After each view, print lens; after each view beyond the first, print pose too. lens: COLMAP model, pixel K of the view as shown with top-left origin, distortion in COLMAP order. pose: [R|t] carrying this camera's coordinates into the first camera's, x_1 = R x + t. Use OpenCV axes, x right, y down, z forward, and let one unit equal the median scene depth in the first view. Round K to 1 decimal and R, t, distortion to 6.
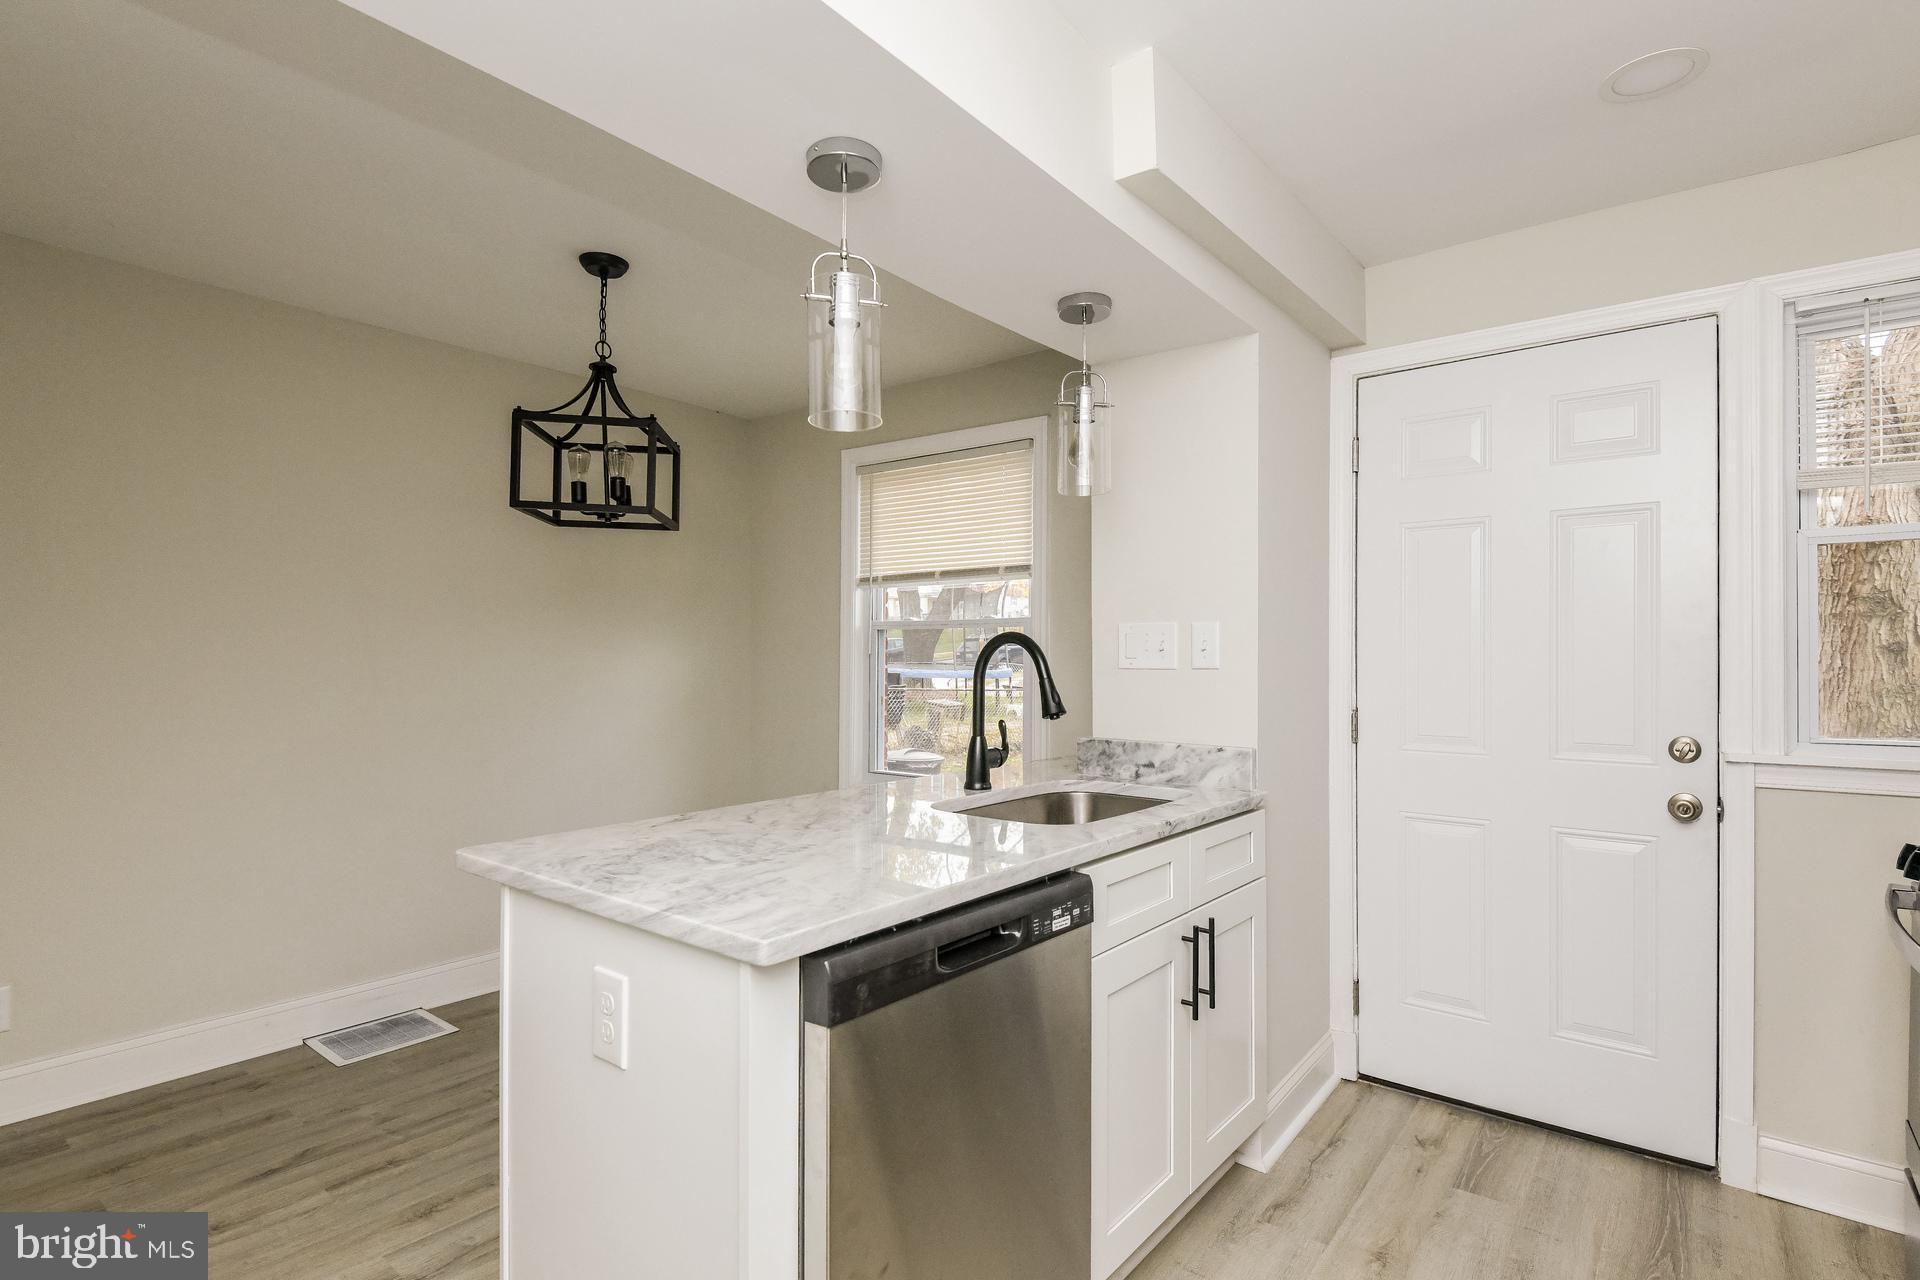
lens RADIAL K [[908.2, 0, 969.0], [0, 908.2, 655.7], [0, 0, 1]] dist [0.013928, 0.000043]
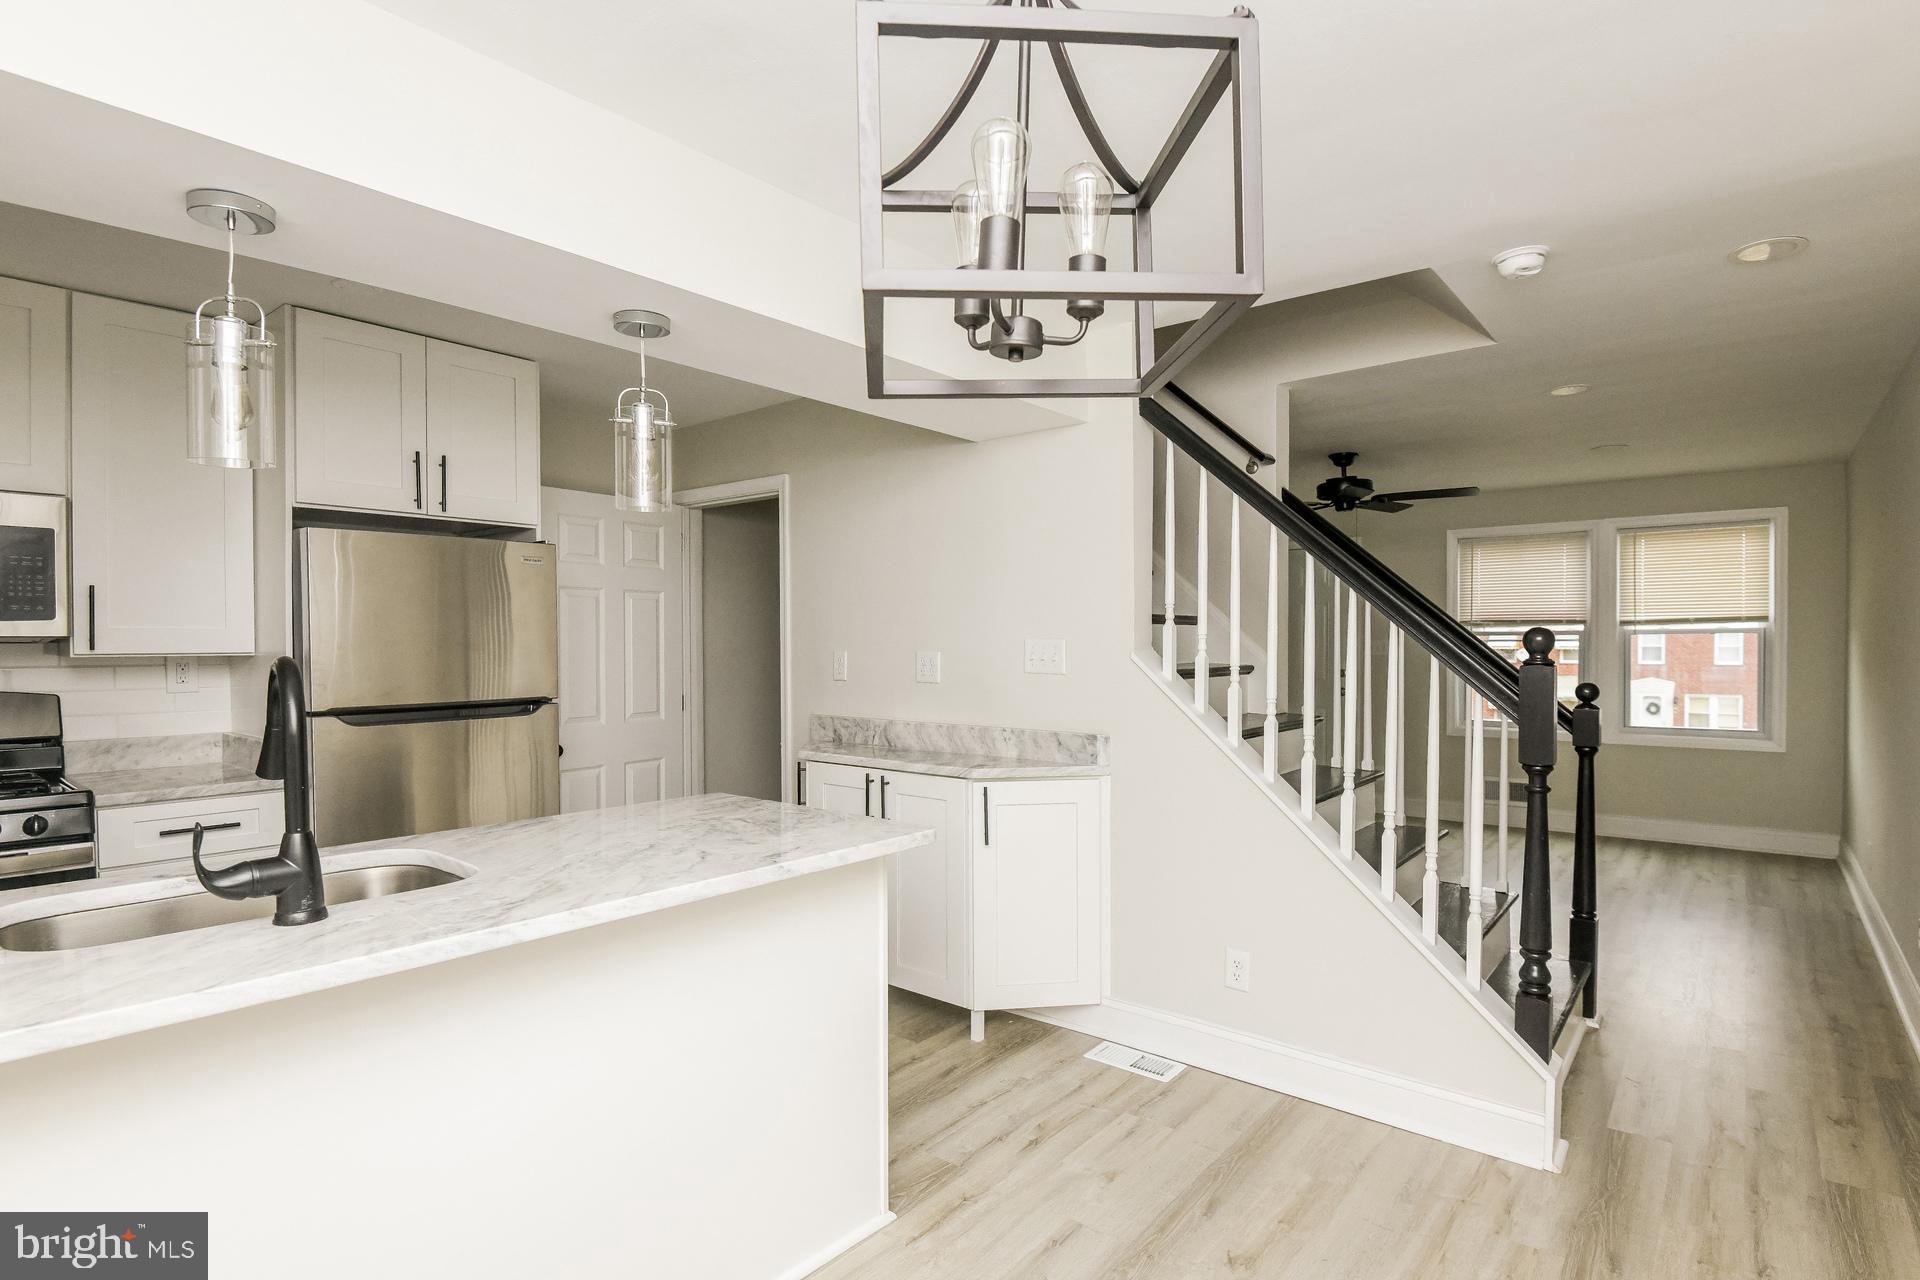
lens RADIAL K [[934.7, 0, 960.0], [0, 934.7, 651.6], [0, 0, 1]] dist [0.015983, -0.029828]
pose [[-0.999232, 0.002454, 0.039107, -0.438717], [0.002677, 0.999980, 0.005654, -0.029248], [-0.039093, 0.005754, -0.999219, 1.582470]]
